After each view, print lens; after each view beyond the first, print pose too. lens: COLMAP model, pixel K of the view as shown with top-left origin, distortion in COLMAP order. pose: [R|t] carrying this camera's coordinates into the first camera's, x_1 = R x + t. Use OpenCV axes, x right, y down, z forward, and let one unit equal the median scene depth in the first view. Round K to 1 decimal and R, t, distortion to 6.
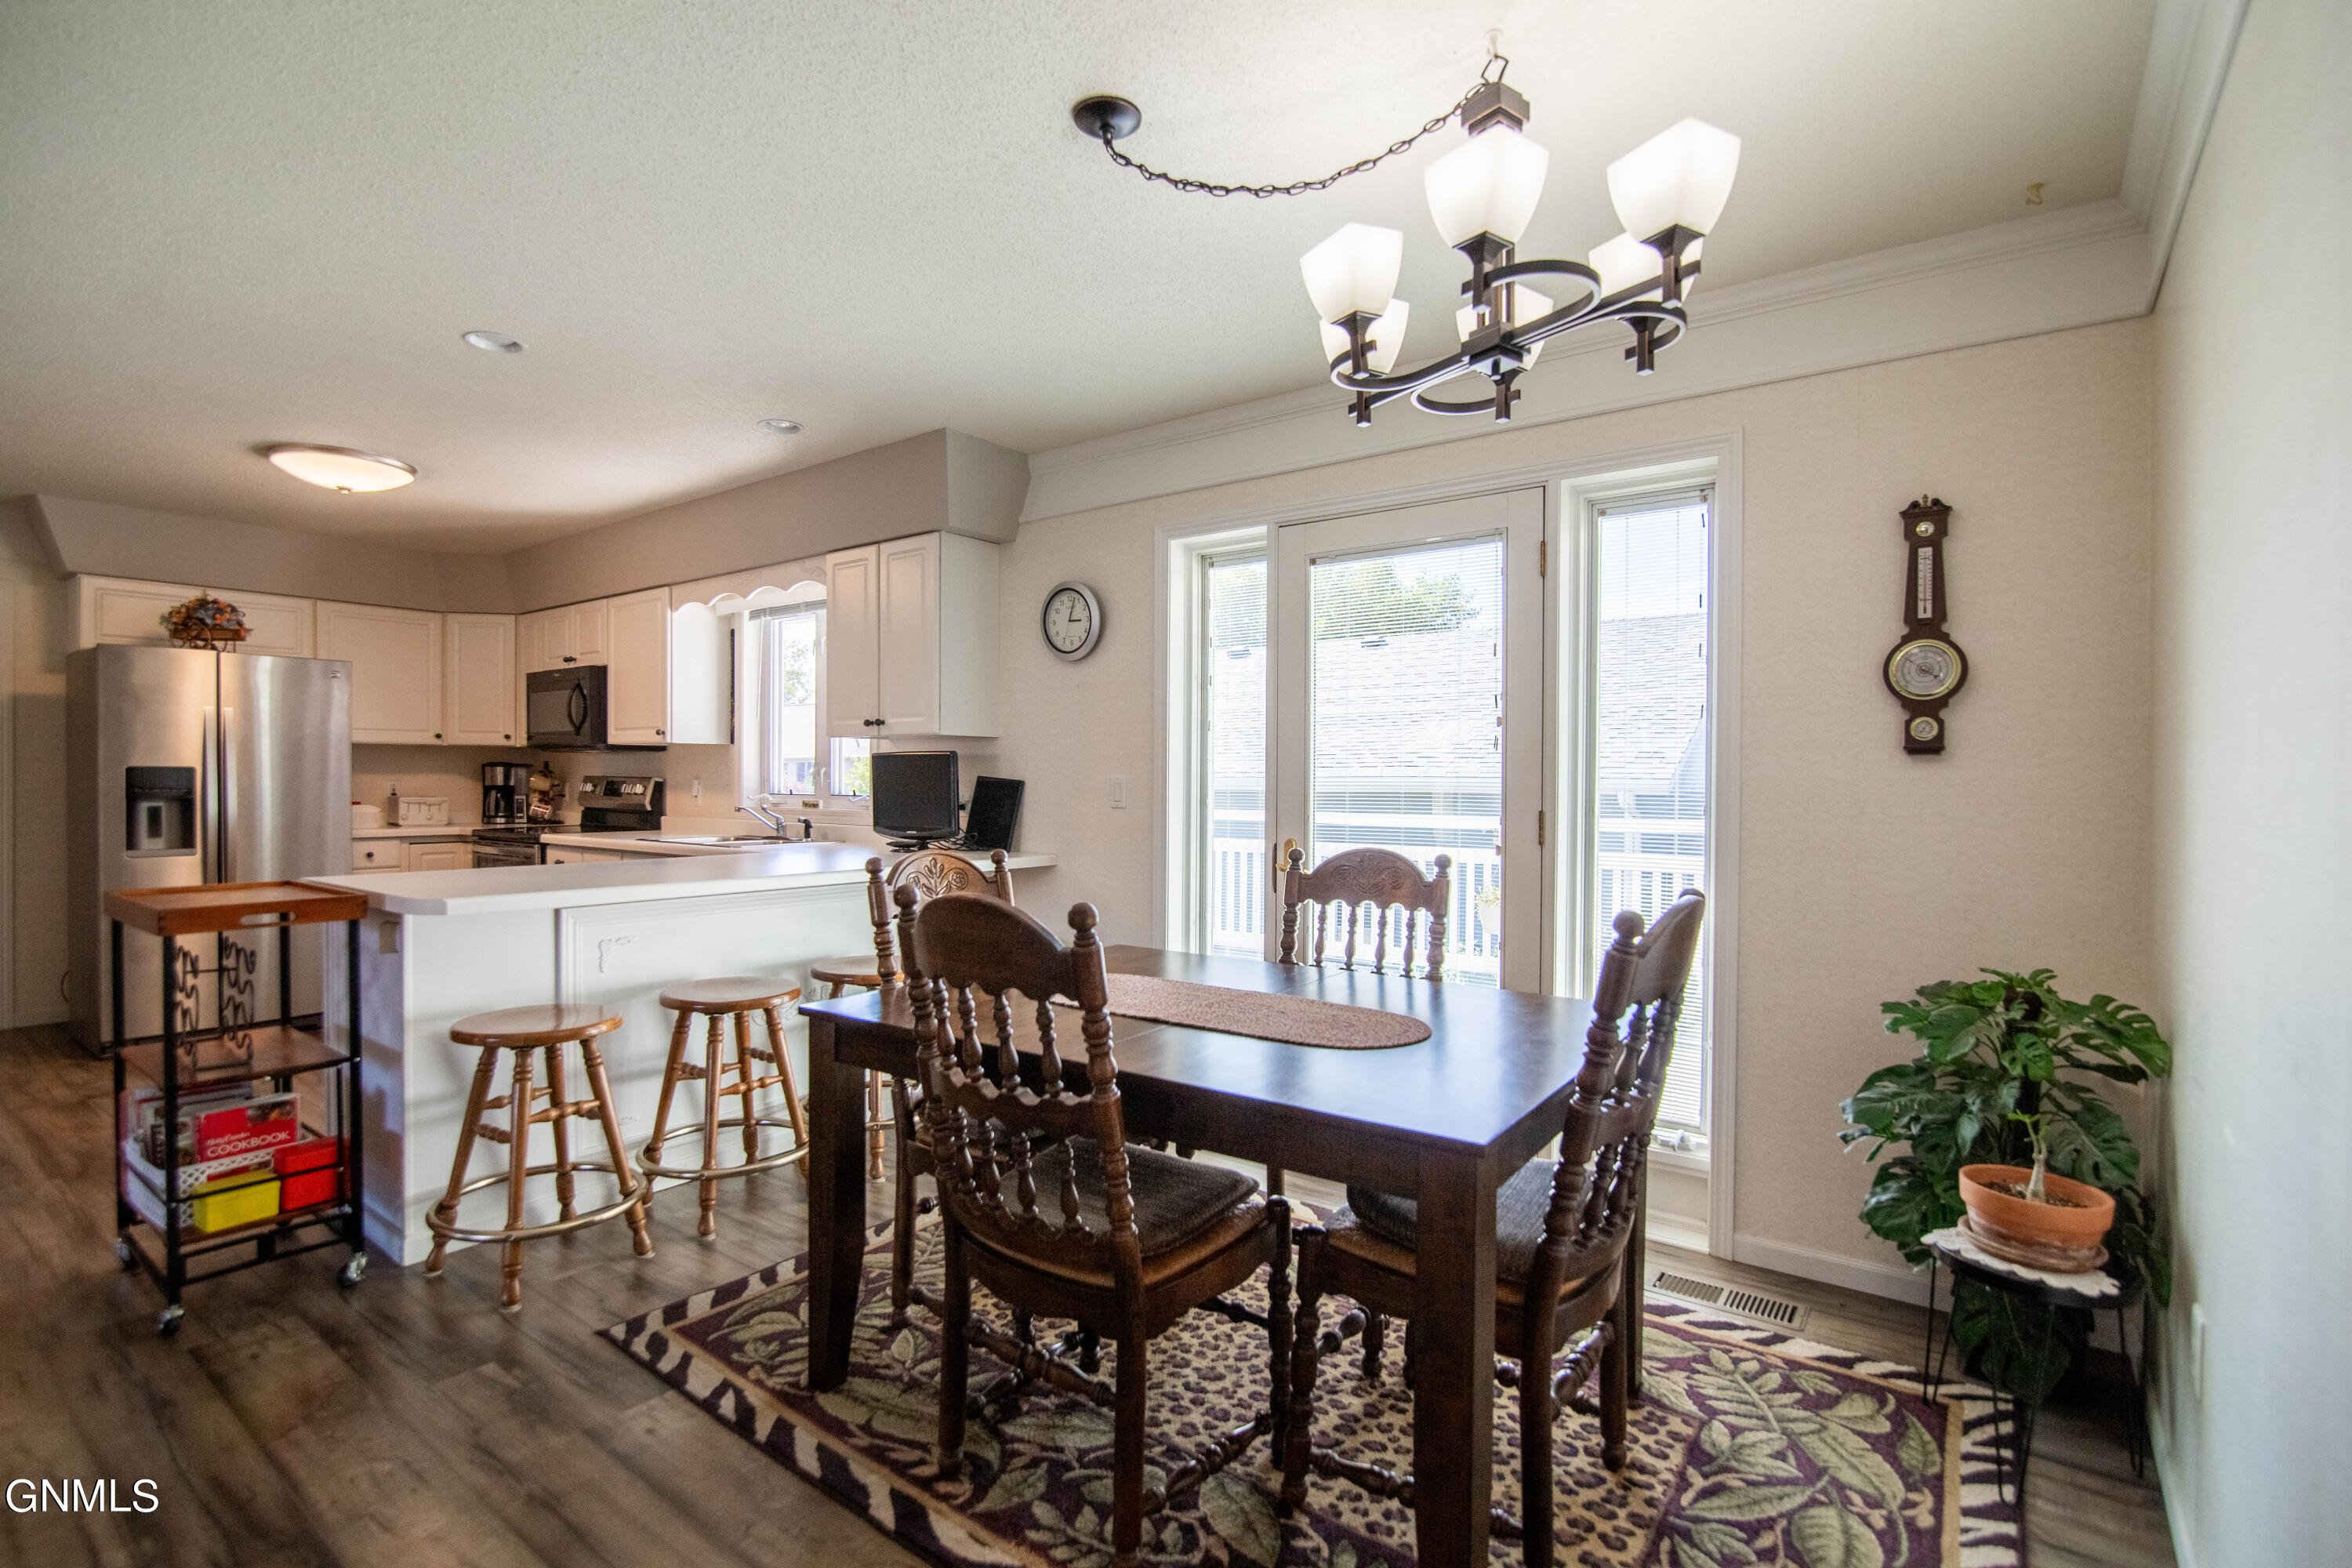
lens RADIAL K [[1101.8, 0, 1170.1], [0, 1101.8, 789.7], [0, 0, 1]] dist [-0.004832, -0.000612]
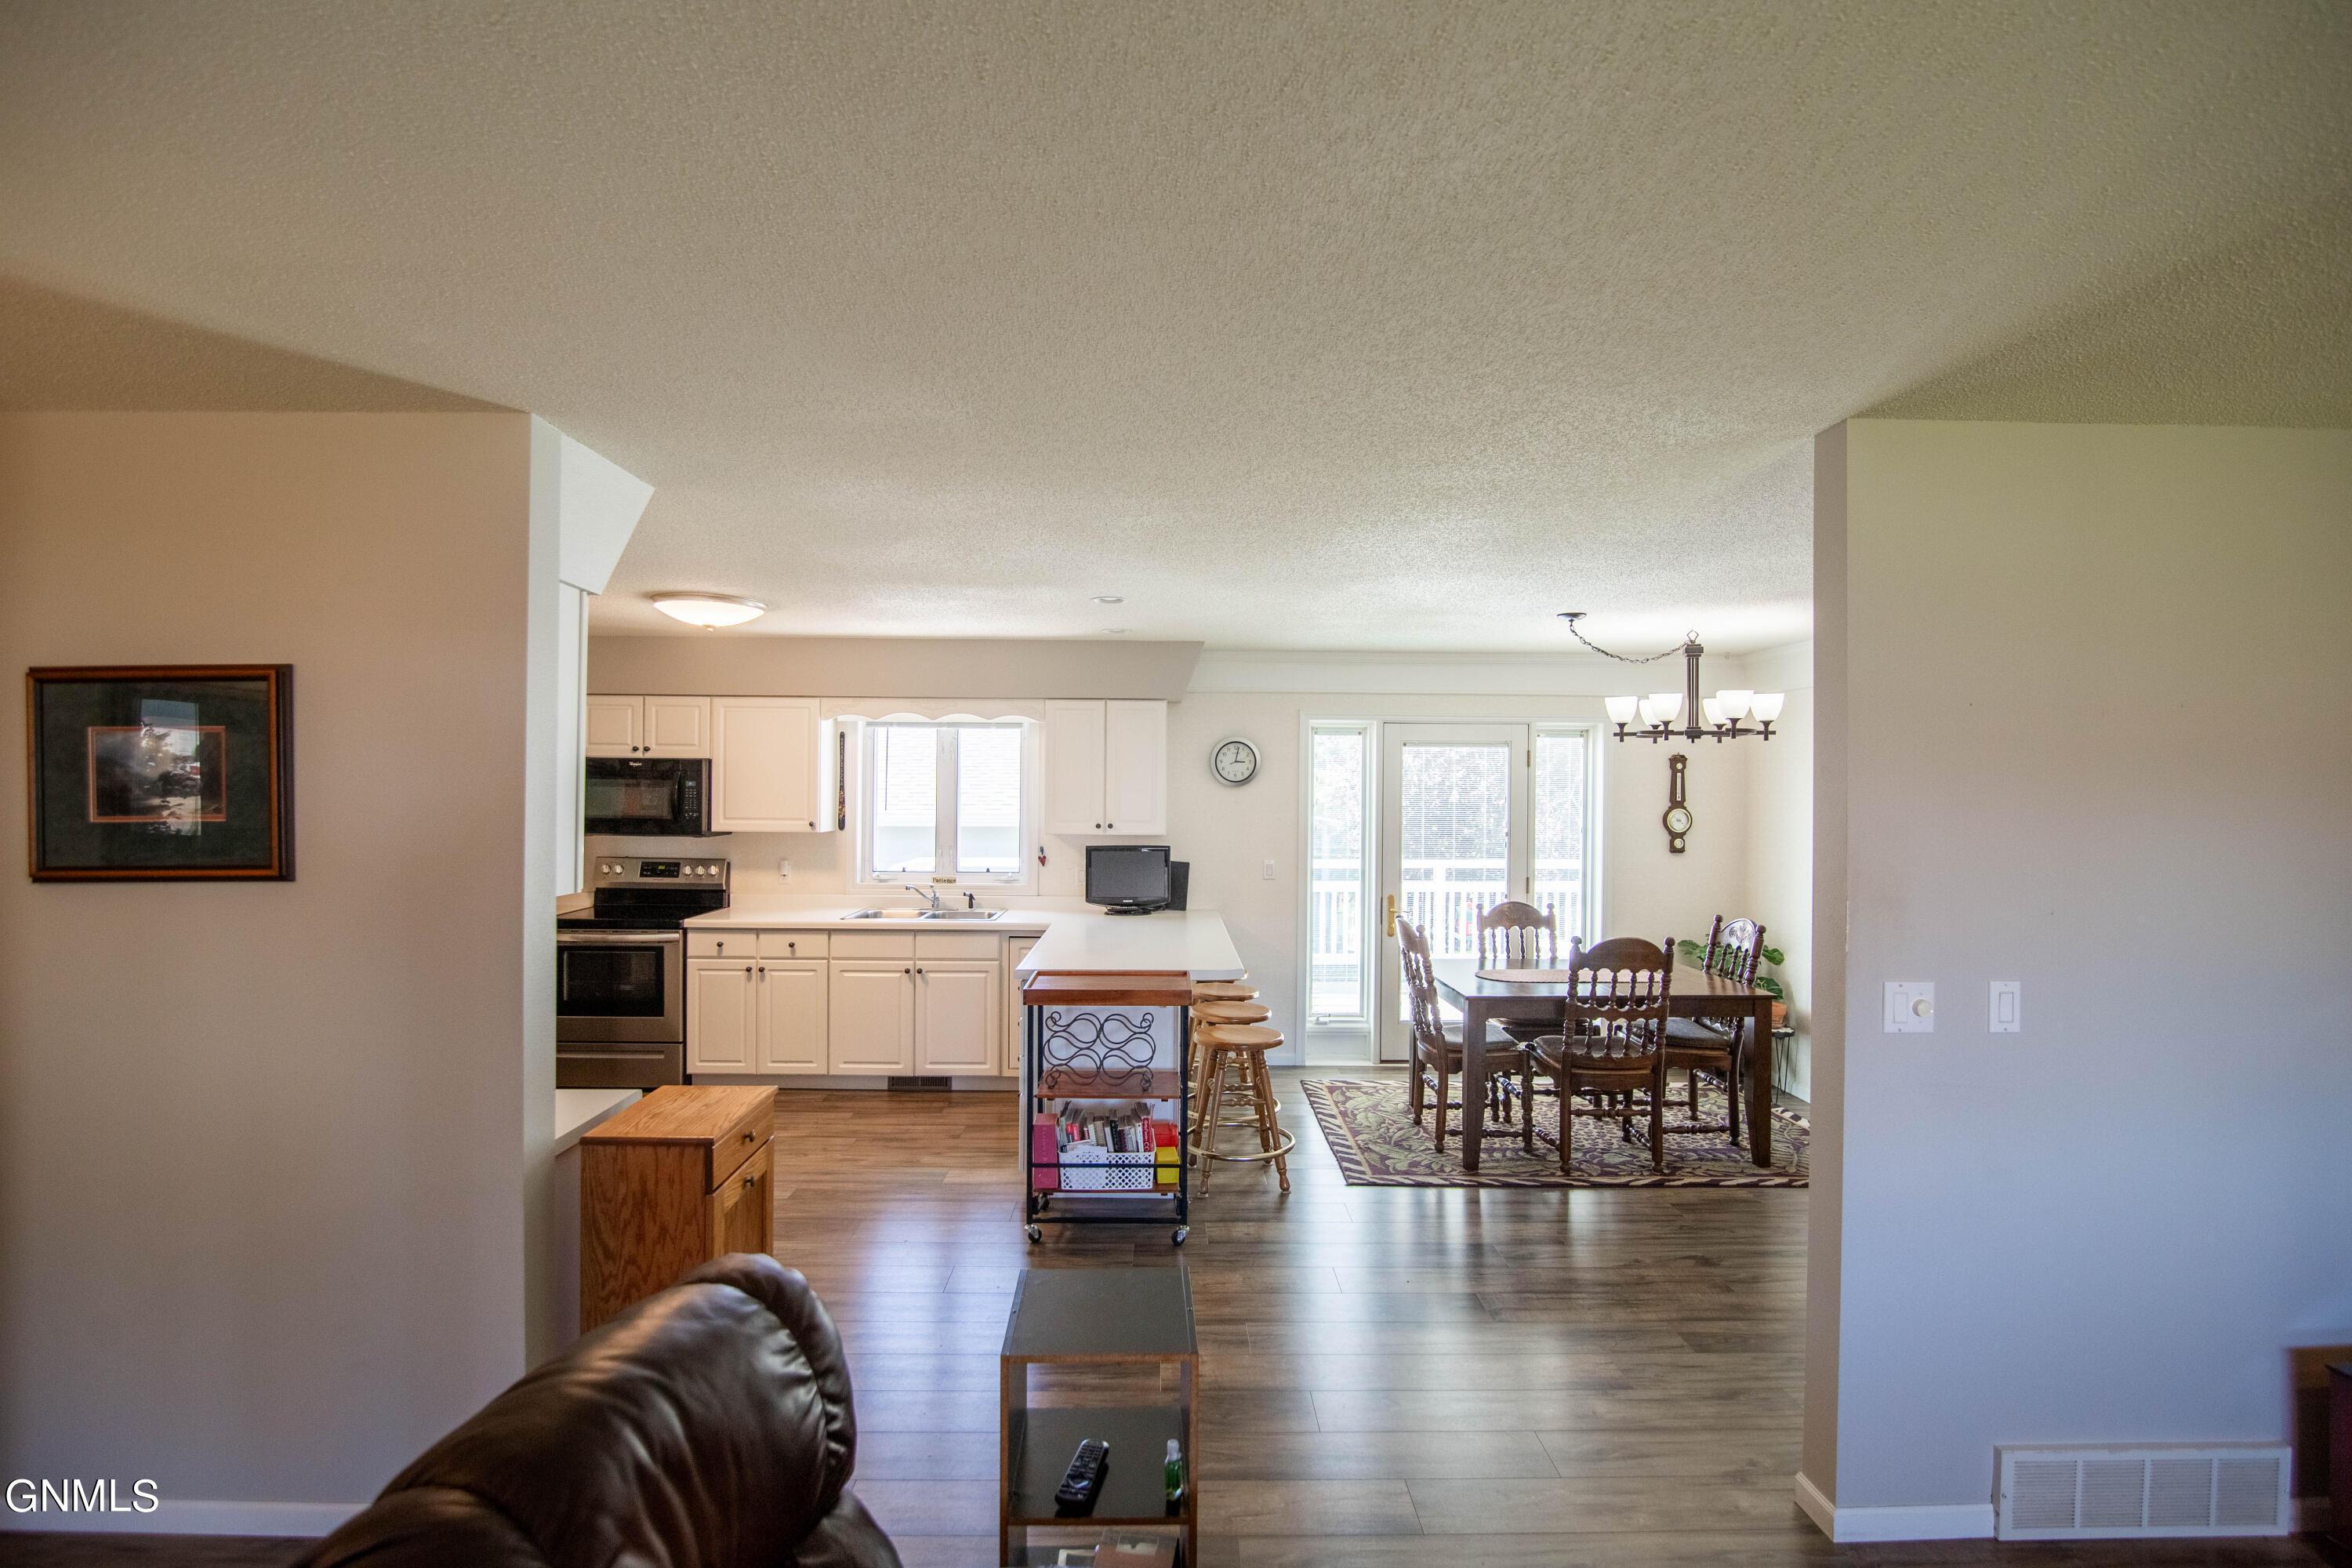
lens RADIAL K [[1129.7, 0, 1176.0], [0, 1129.7, 784.0], [0, 0, 1]] dist [-0.001795, -0.000132]
pose [[0.789772, 0.000319, 0.613401, -0.928373], [0.001335, 0.999997, -0.002239, -0.095169], [-0.613400, 0.002588, 0.789768, -0.180347]]
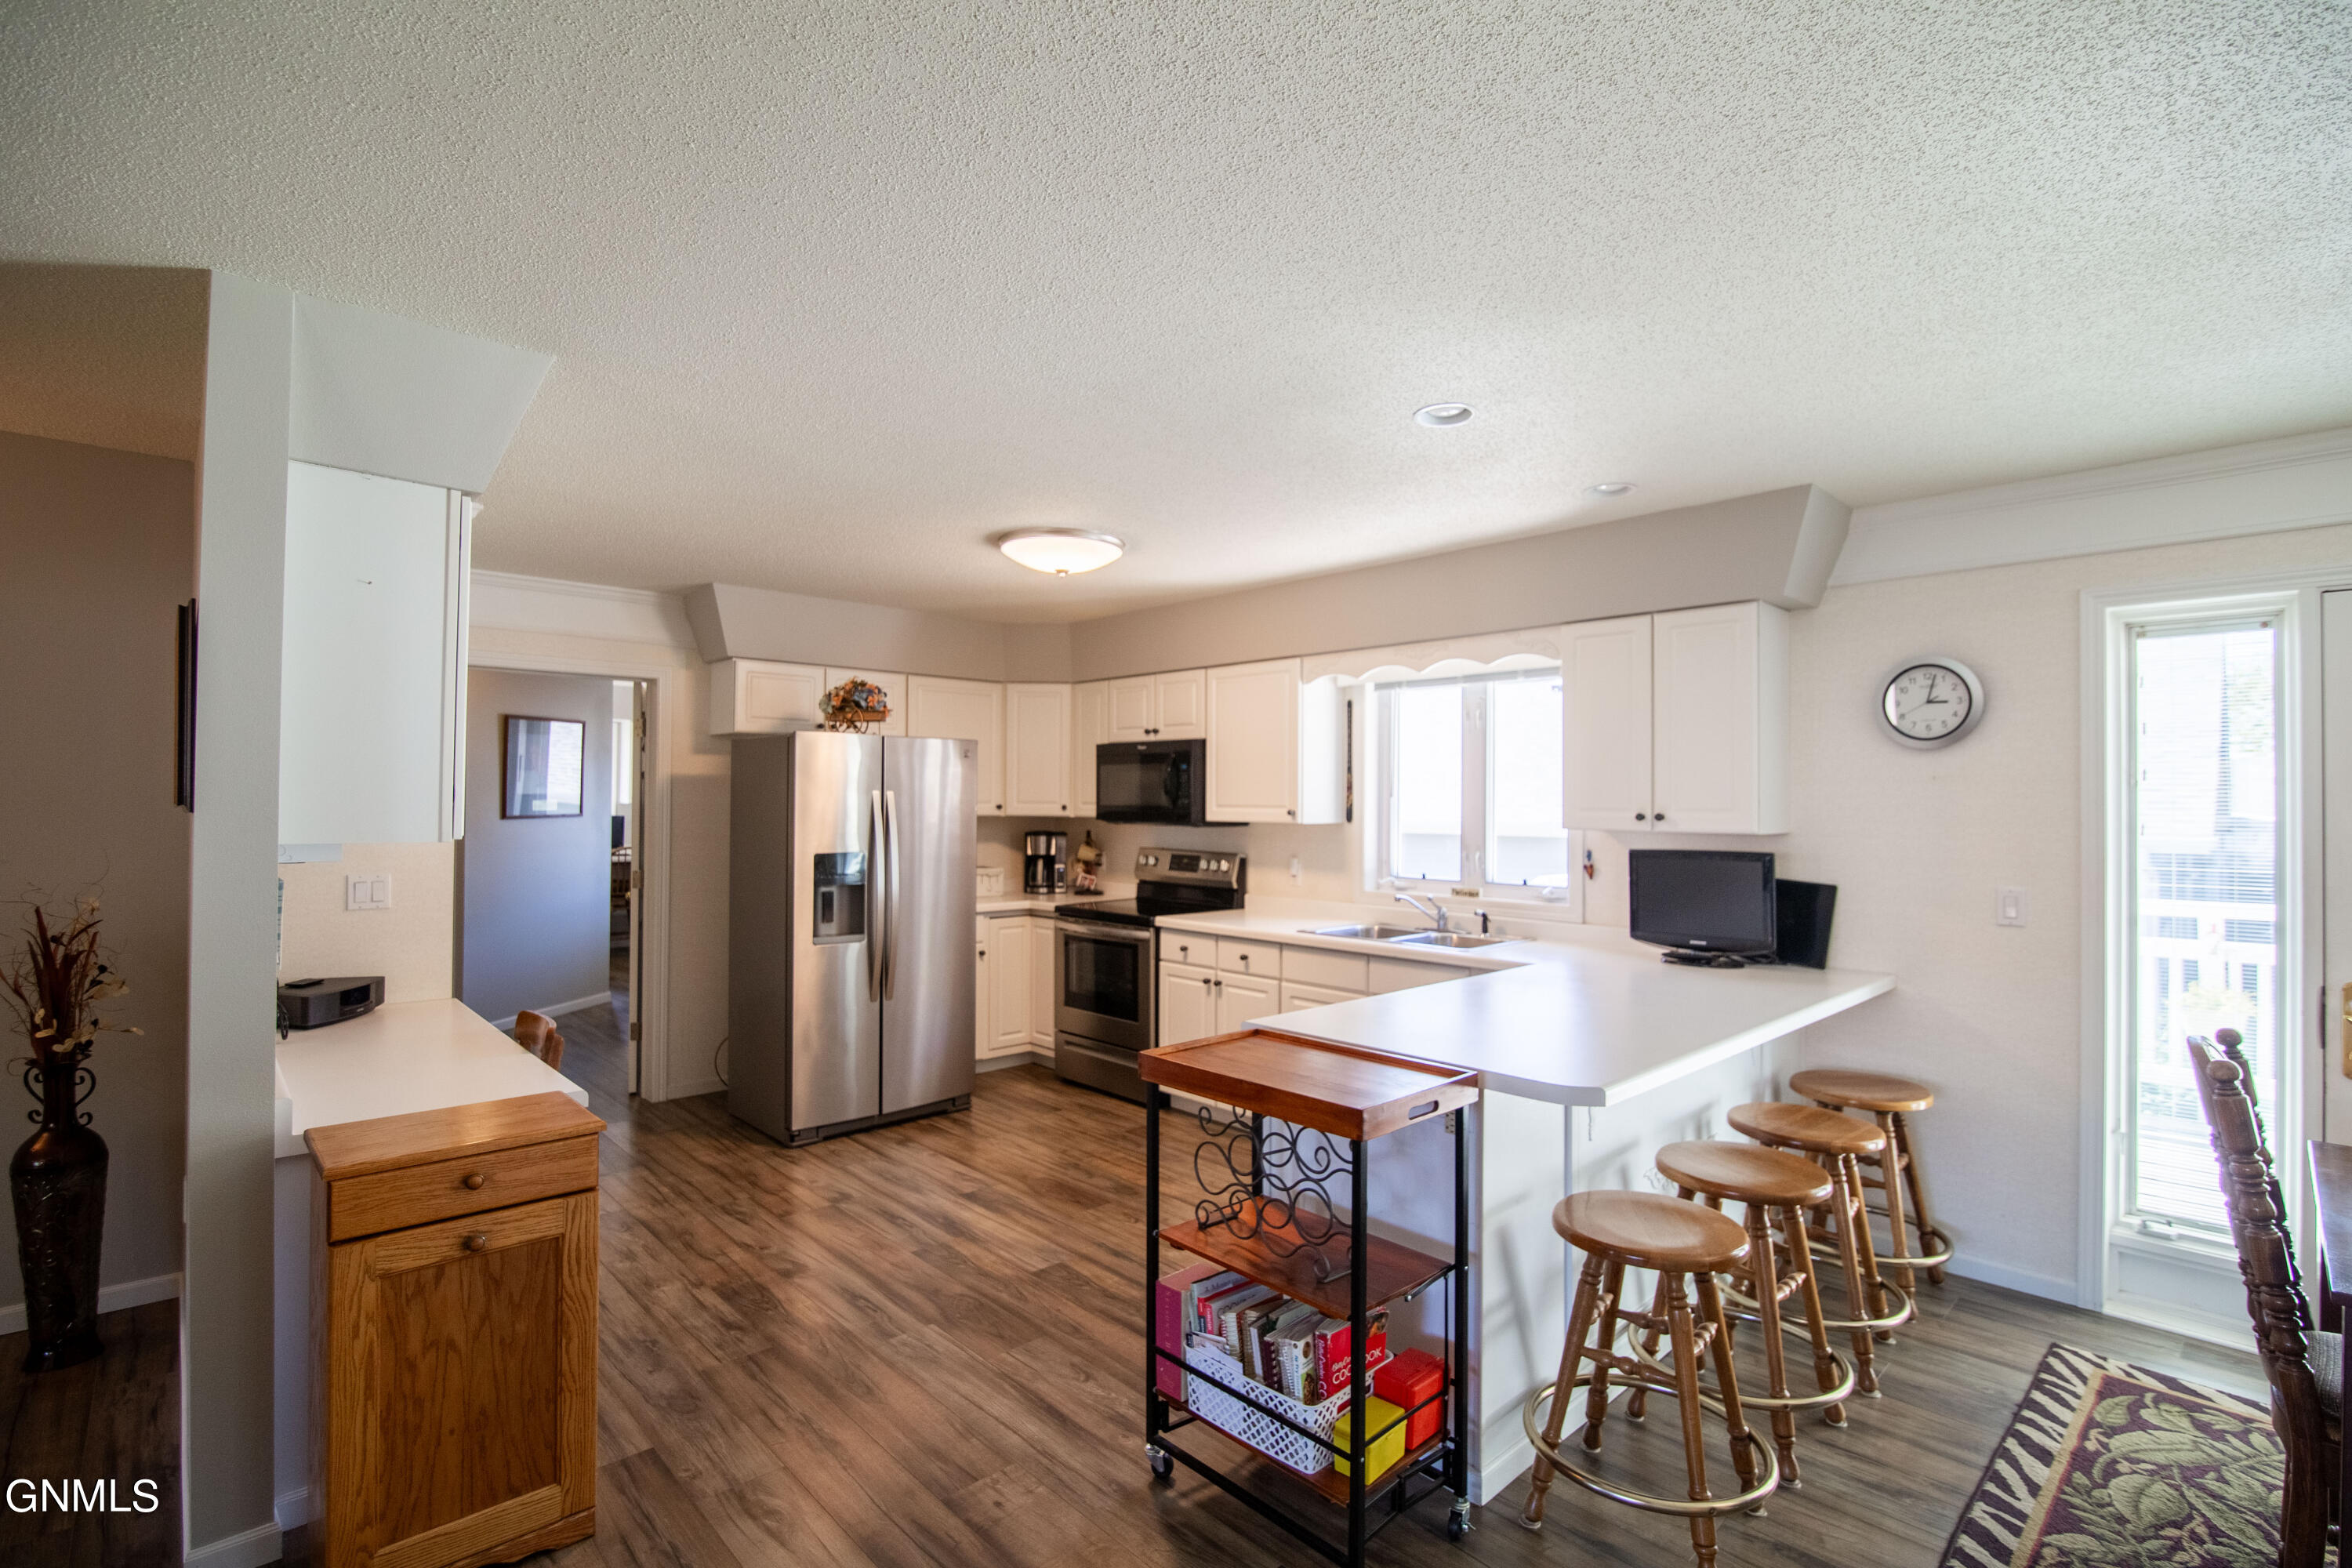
lens RADIAL K [[1101.8, 0, 1170.1], [0, 1101.8, 789.7], [0, 0, 1]] dist [-0.004832, -0.000612]
pose [[0.985856, -0.000772, -0.167593, -0.425120], [-0.002908, 0.999760, -0.021710, -0.052942], [0.167570, 0.021891, 0.985617, 0.054918]]
